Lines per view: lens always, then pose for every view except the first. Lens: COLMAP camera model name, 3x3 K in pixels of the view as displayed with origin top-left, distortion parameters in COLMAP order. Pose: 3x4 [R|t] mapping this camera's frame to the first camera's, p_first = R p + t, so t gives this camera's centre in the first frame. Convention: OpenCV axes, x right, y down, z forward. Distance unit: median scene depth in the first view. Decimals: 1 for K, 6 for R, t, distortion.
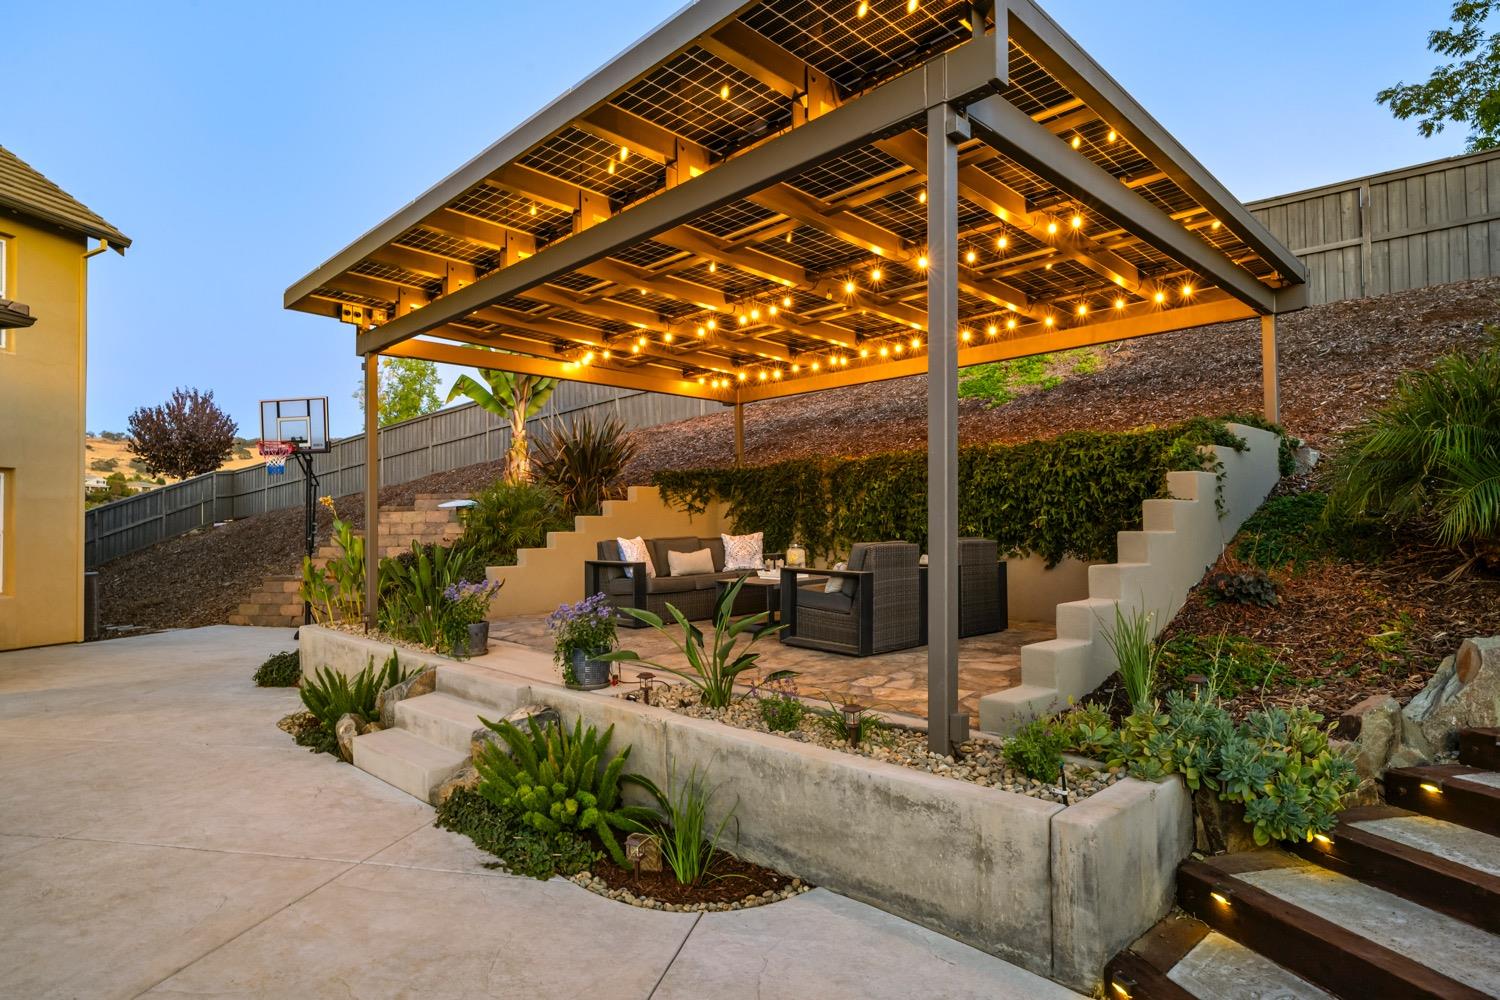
lens RADIAL K [[838.2, 0, 750.1], [0, 838.2, 517.2], [0, 0, 1]] dist [0.002408, 0.001925]
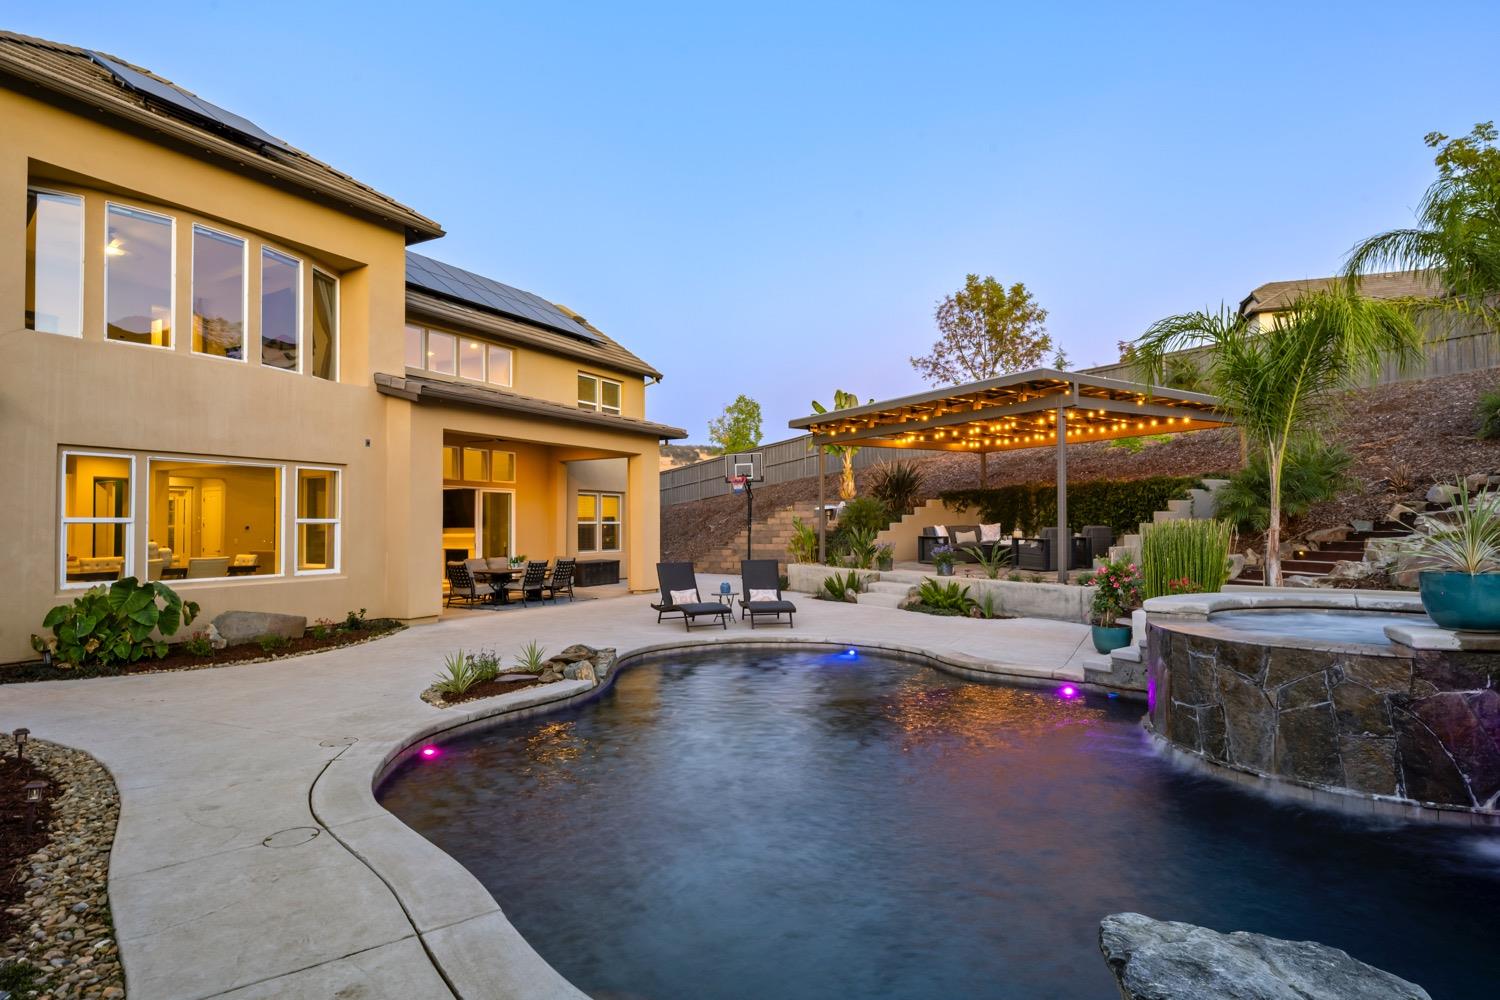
lens RADIAL K [[788.8, 0, 750.0], [0, 788.8, 500.0], [0, 0, 1]] dist [0.002887, 0.001320]
pose [[0.964681, -0.006176, -0.263348, -0.056024], [0.003381, 0.999933, -0.011065, -0.016359], [0.263399, 0.009784, 0.964637, -0.854752]]
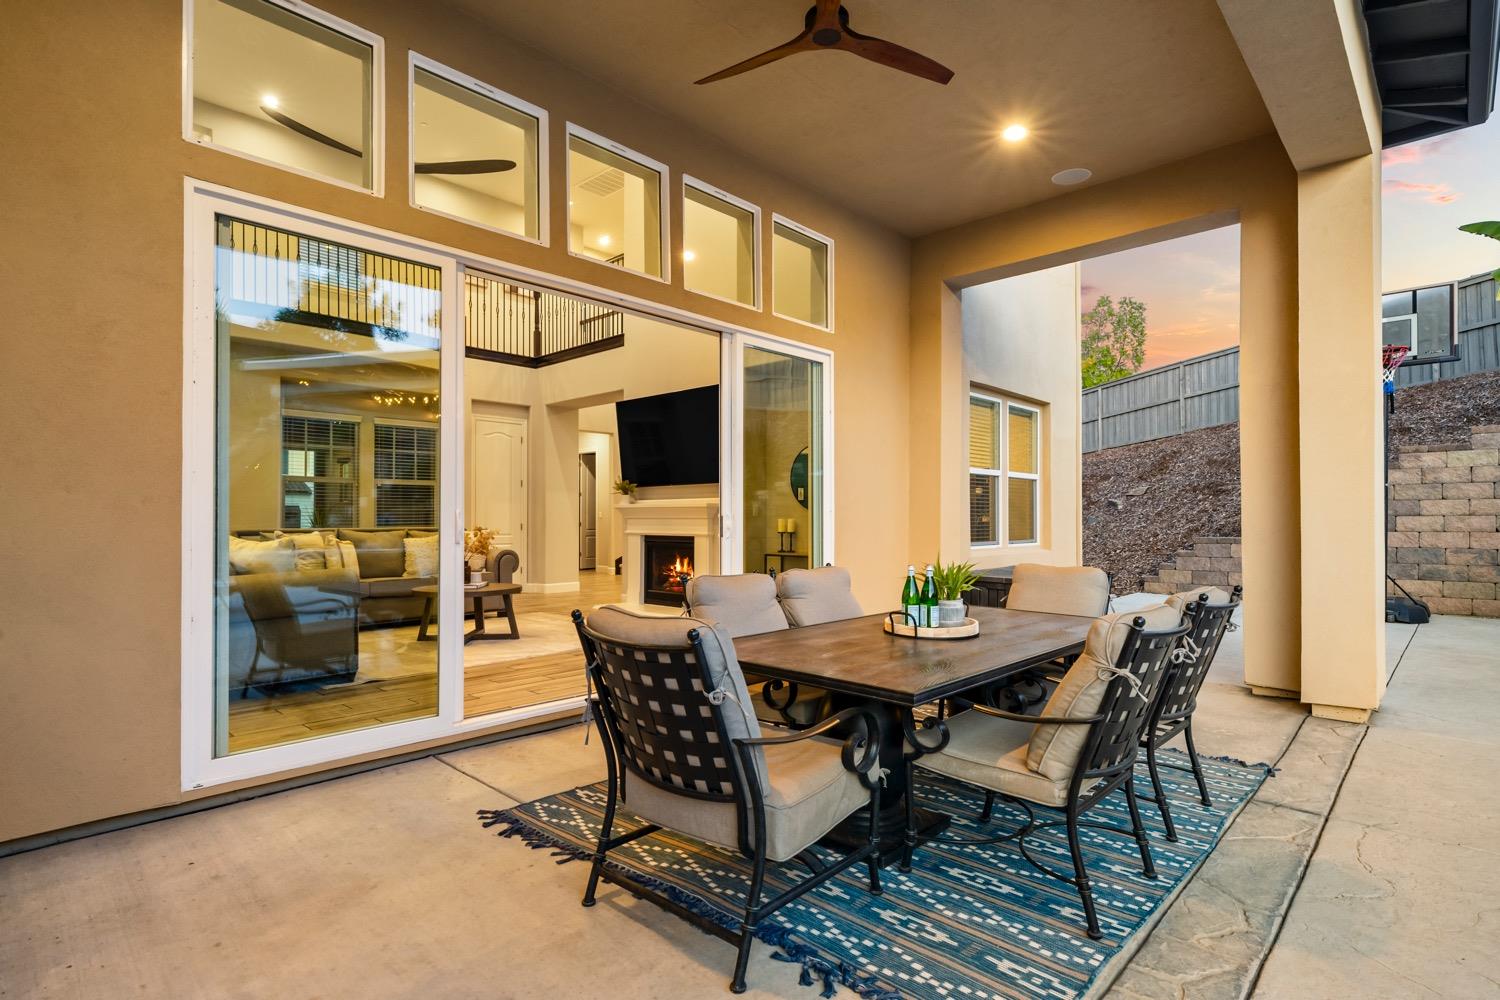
lens RADIAL K [[762.0, 0, 750.0], [0, 762.0, 500.0], [0, 0, 1]] dist [-0.000260, 0.000453]
pose [[0.866929, -0.002988, -0.498422, -0.780766], [0.001876, 0.999995, -0.002732, 0.046180], [0.498428, 0.001433, 0.866930, 0.167528]]
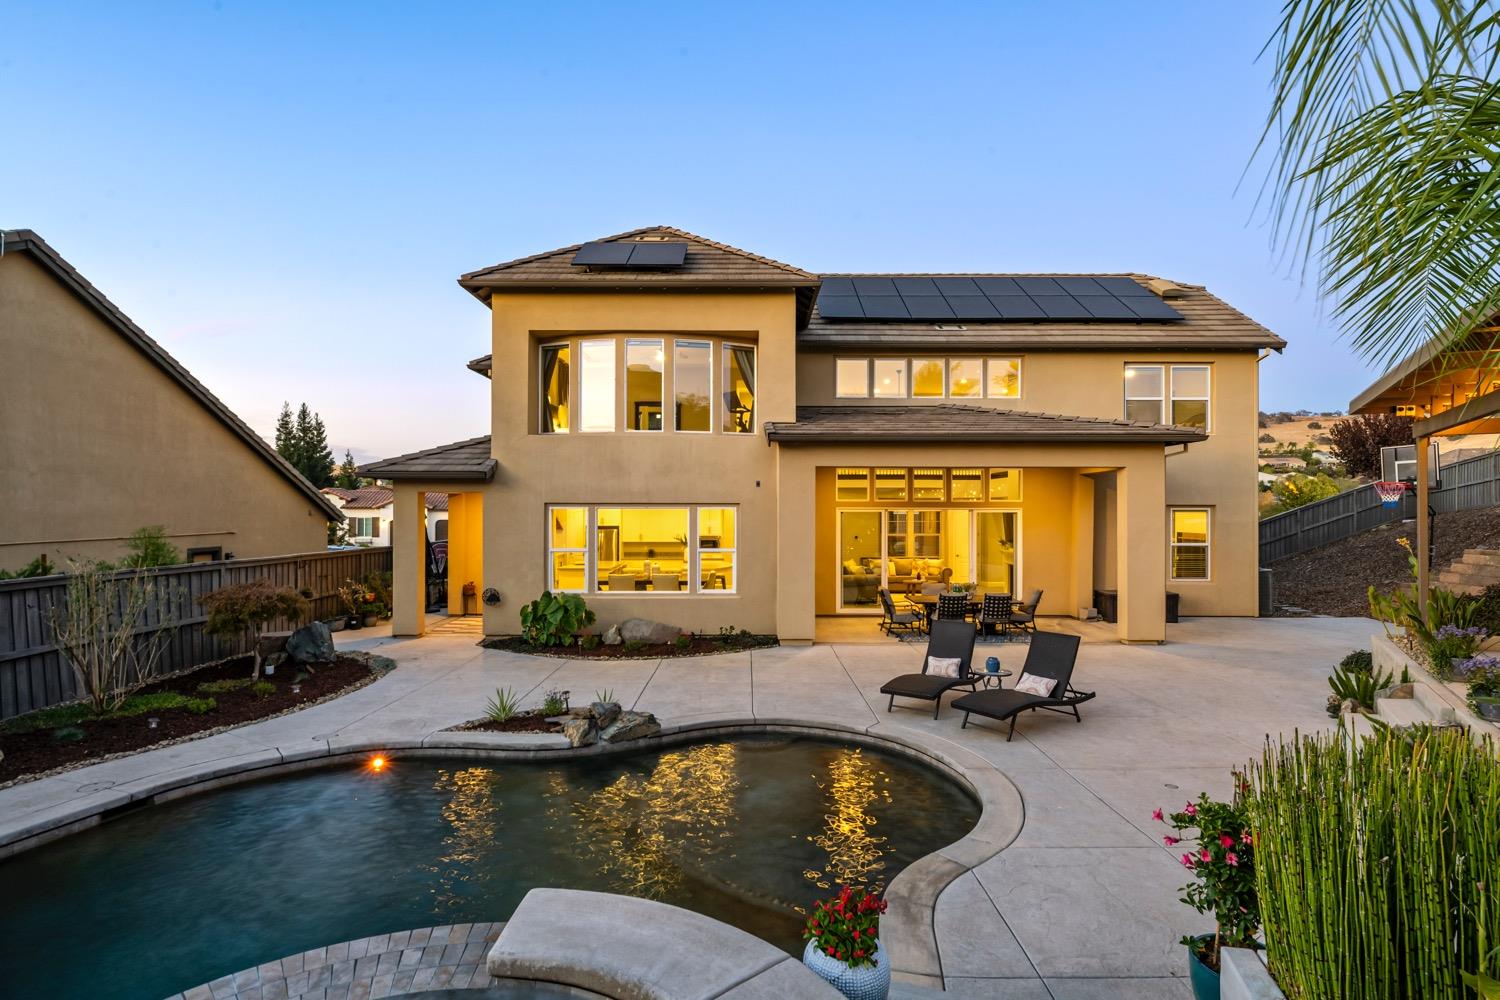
lens RADIAL K [[762.0, 0, 750.0], [0, 762.0, 500.0], [0, 0, 1]] dist [-0.000260, 0.000453]
pose [[0.245139, -0.000742, -0.969488, 0.348824], [0.014810, 0.999886, 0.002979, -0.089318], [0.969375, -0.015088, 0.245122, -0.247048]]
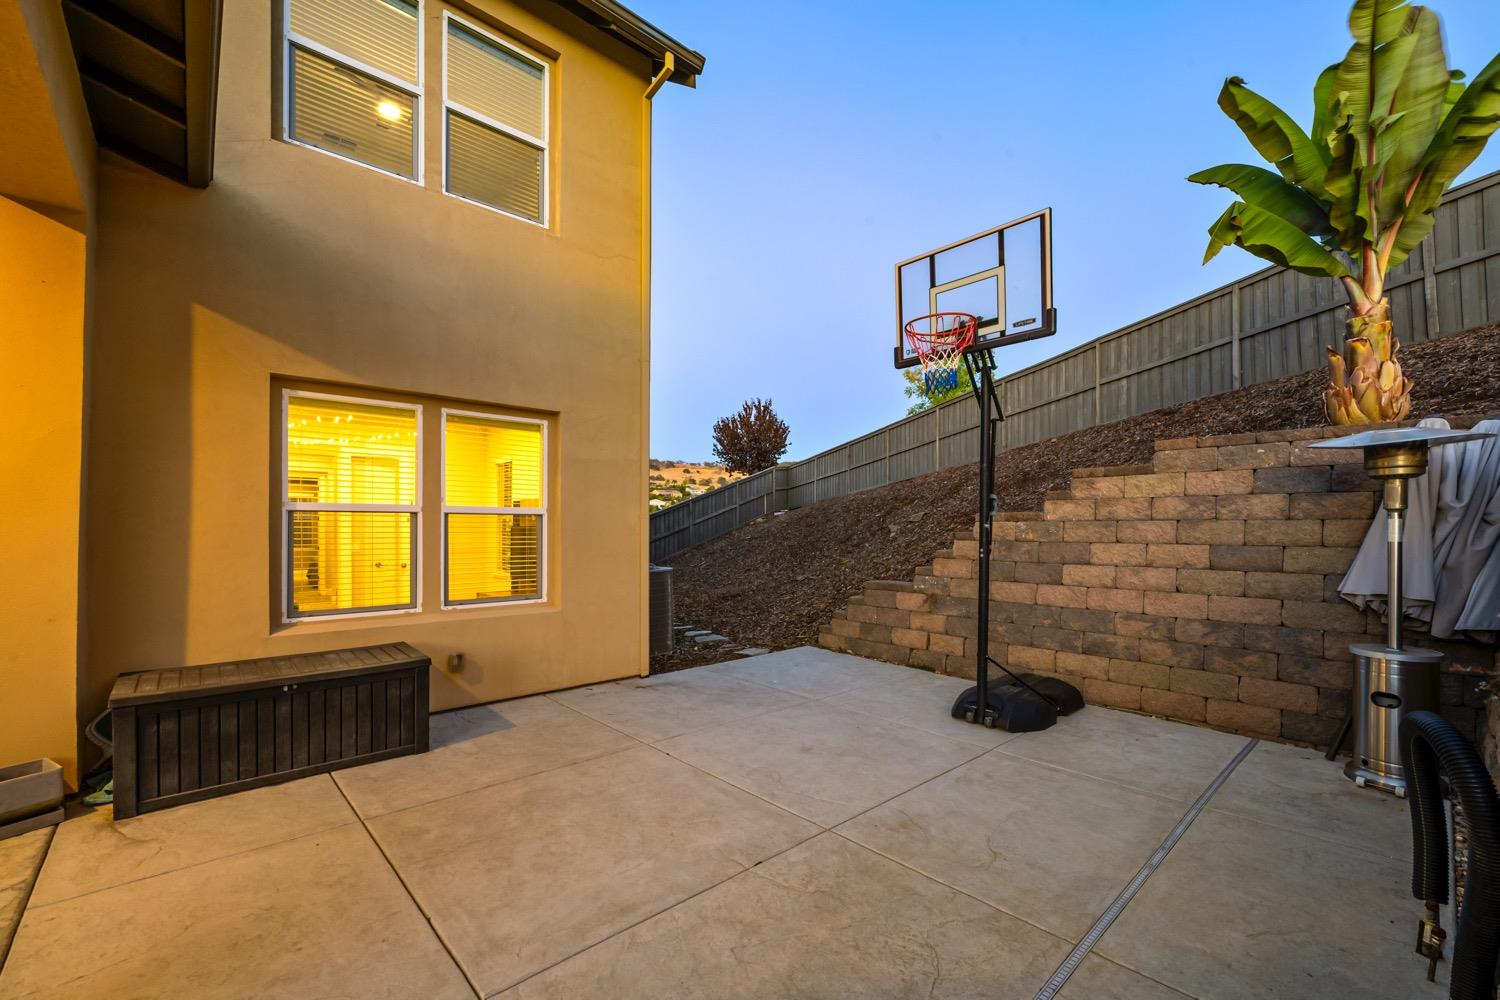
lens RADIAL K [[630.6, 0, 748.7], [0, 630.6, 520.4], [0, 0, 1]] dist [-0.001724, -0.000233]
pose [[0.832788, 0.005226, -0.553567, -0.503543], [0.000807, 0.999943, 0.010653, 0.021246], [0.553591, -0.009319, 0.832737, 0.702057]]
